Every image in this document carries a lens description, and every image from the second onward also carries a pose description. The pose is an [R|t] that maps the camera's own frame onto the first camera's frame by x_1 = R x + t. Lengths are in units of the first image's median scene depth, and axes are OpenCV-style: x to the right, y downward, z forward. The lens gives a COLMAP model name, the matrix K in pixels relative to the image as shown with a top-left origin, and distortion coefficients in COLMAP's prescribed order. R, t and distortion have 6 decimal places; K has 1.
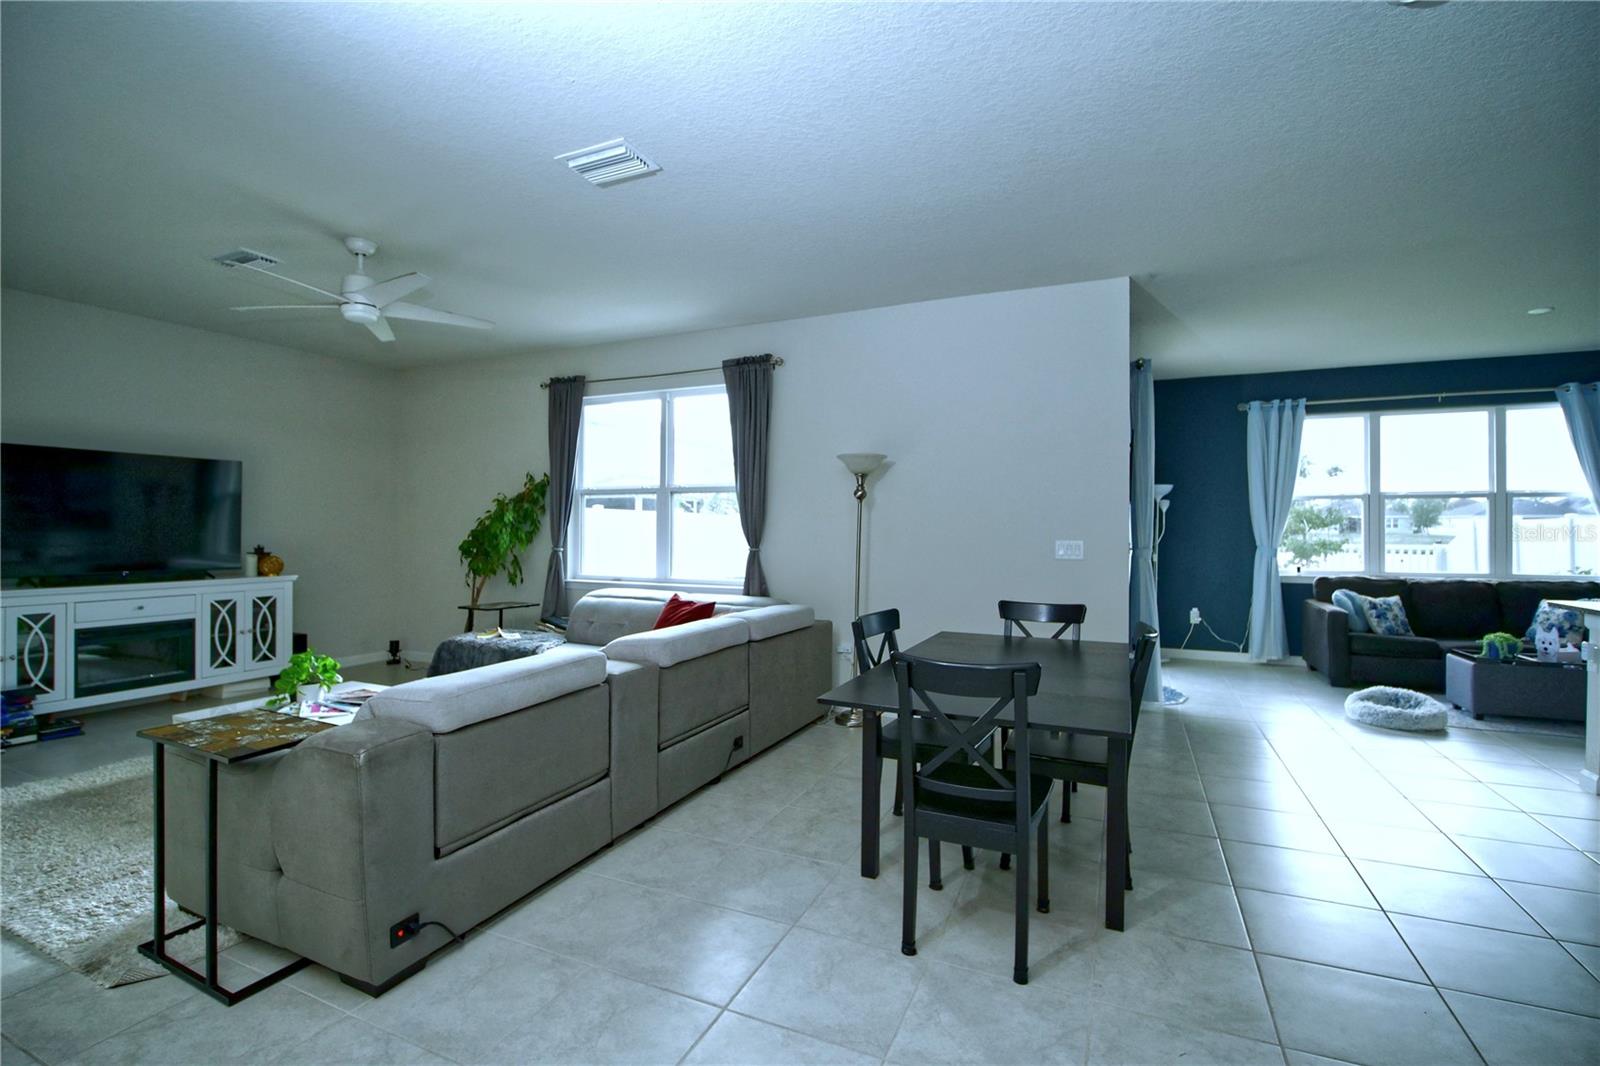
lens RADIAL K [[724.8, 0, 790.3], [0, 724.8, 529.7], [0, 0, 1]] dist [-0.019093, -0.000656]
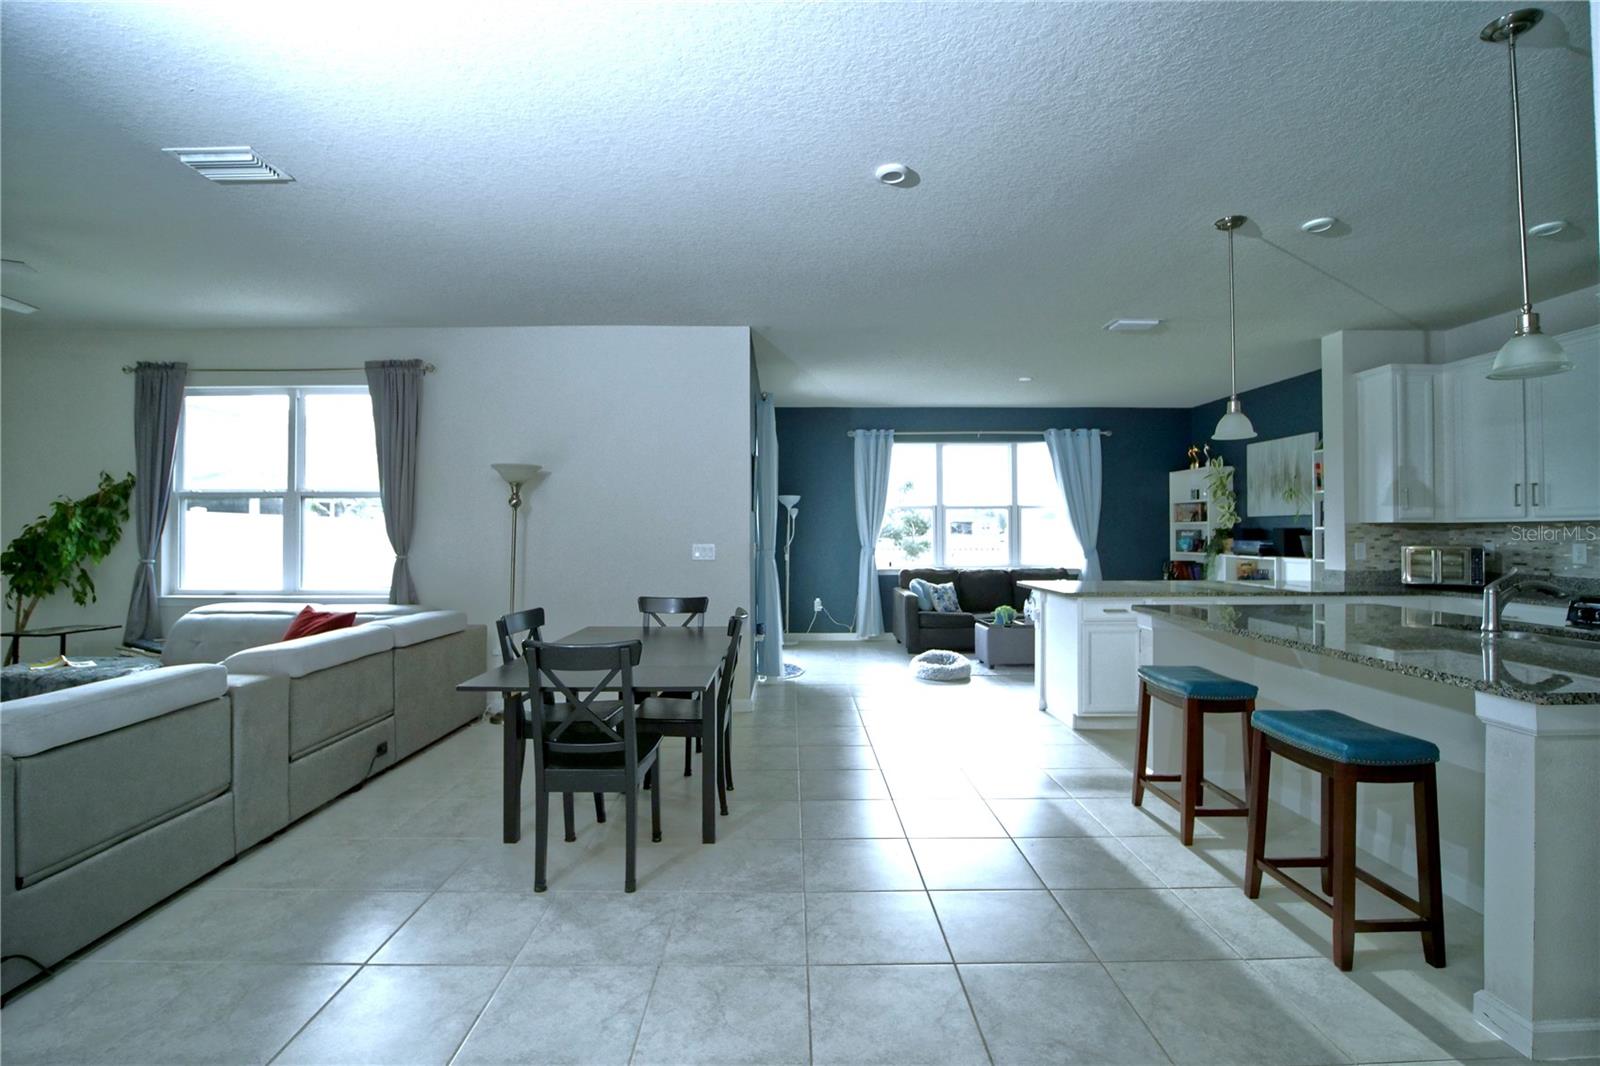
lens RADIAL K [[724.8, 0, 796.1], [0, 724.8, 525.7], [0, 0, 1]] dist [-0.019093, -0.000656]
pose [[0.903773, -0.001819, 0.428008, 0.016667], [0.006245, 0.999941, -0.008936, -0.003082], [-0.427967, 0.010750, 0.903731, -0.121298]]
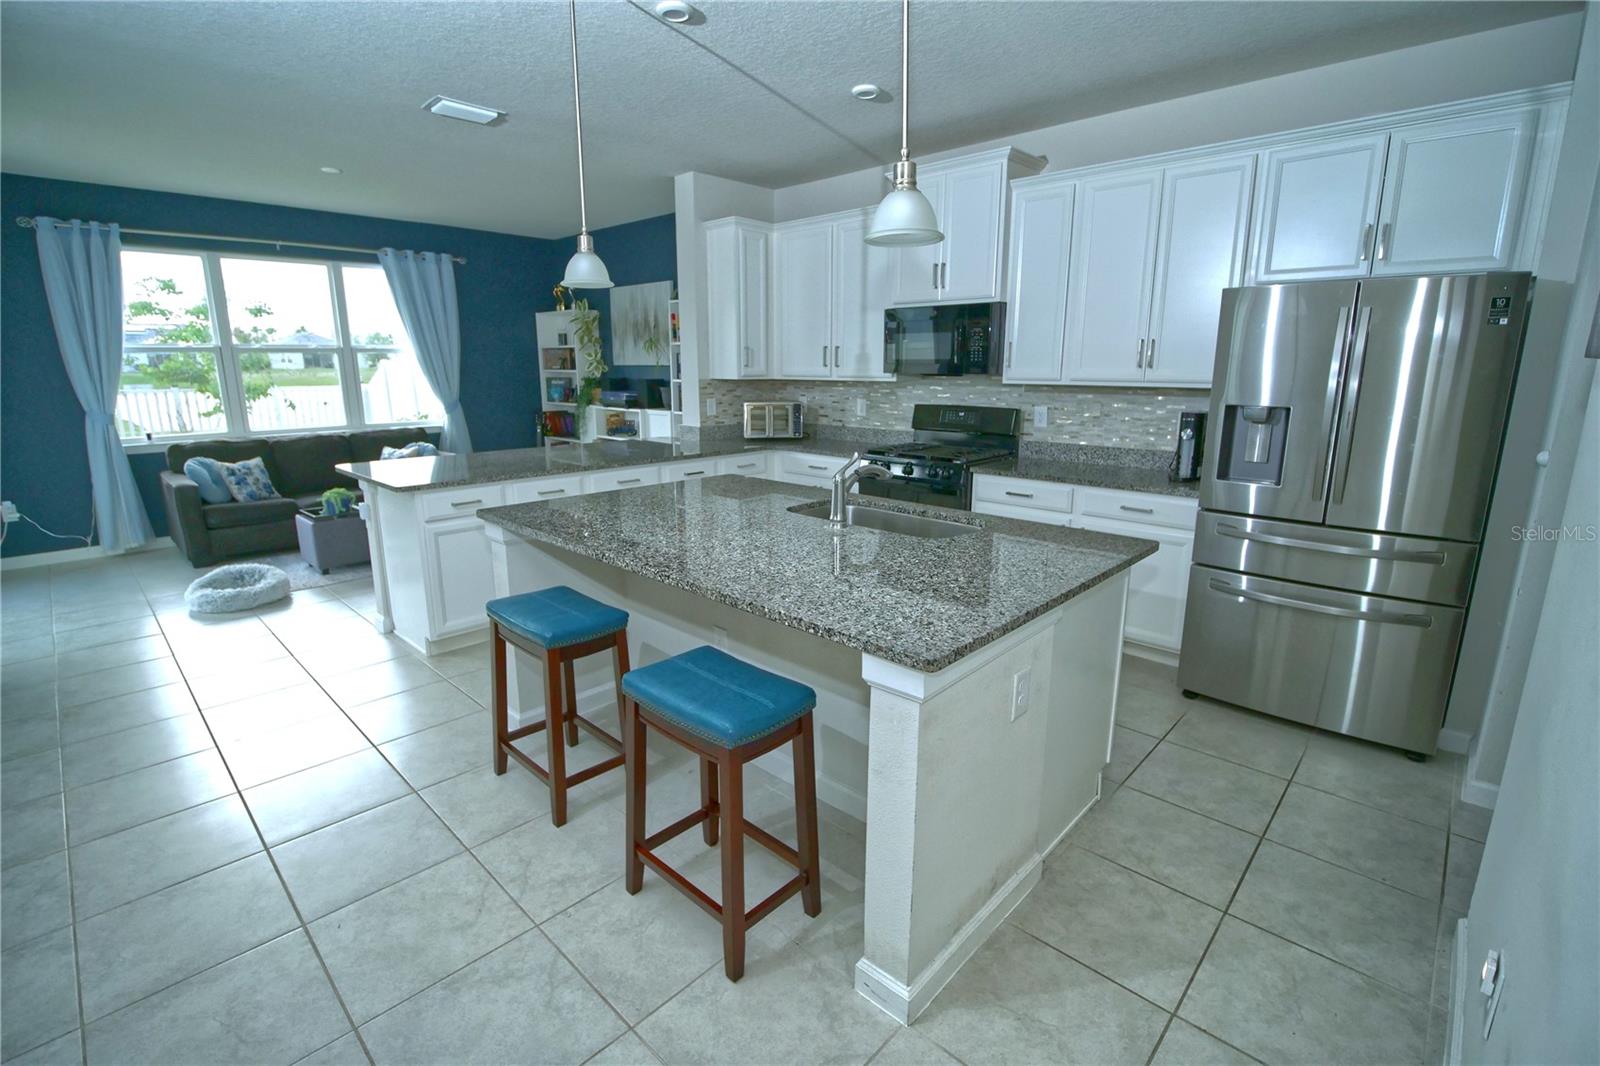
lens RADIAL K [[724.8, 0, 795.9], [0, 724.8, 528.3], [0, 0, 1]] dist [-0.019093, -0.000656]
pose [[0.325807, -0.211369, 0.921506, 0.227935], [0.000675, 0.974740, 0.223340, -0.037992], [-0.945436, -0.072143, 0.317720, 0.003186]]
